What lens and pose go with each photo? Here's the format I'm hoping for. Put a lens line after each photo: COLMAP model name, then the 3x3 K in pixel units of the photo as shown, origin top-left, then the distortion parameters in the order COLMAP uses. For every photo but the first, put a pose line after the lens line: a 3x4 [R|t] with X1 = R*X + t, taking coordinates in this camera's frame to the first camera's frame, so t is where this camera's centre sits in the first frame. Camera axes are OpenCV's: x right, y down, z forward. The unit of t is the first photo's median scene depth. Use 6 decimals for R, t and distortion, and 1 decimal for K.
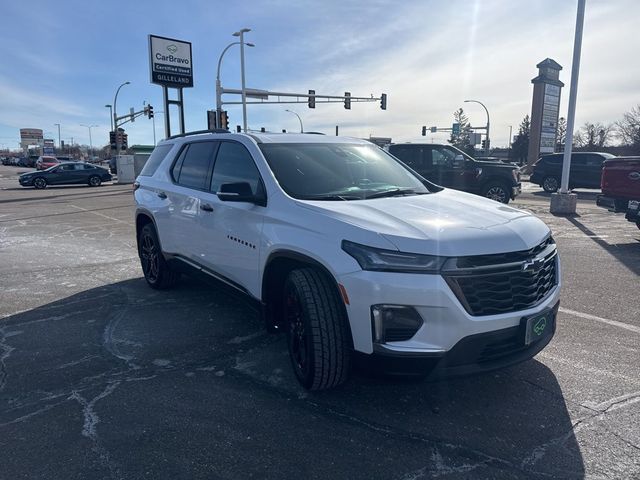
lens RADIAL K [[466.5, 0, 320.0], [0, 466.5, 240.0], [0, 0, 1]] dist [0.021276, -0.006273]
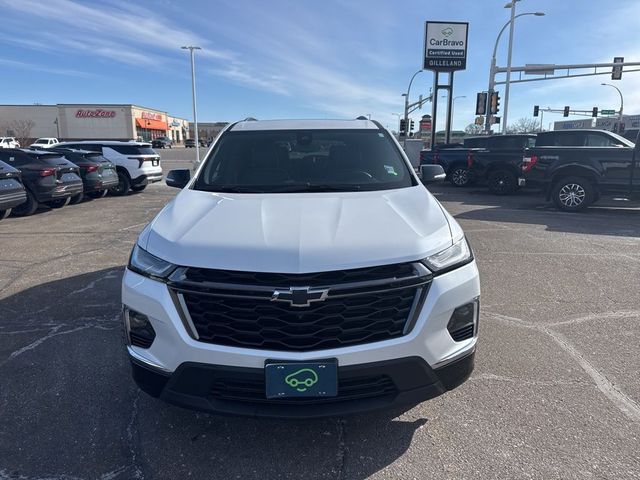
lens RADIAL K [[466.5, 0, 320.0], [0, 466.5, 240.0], [0, 0, 1]] dist [0.021276, -0.006273]
pose [[0.787628, 0.122578, -0.603835, 0.125194], [-0.103270, 0.992411, 0.066756, -0.011975], [0.607435, 0.009779, 0.794309, 0.058717]]
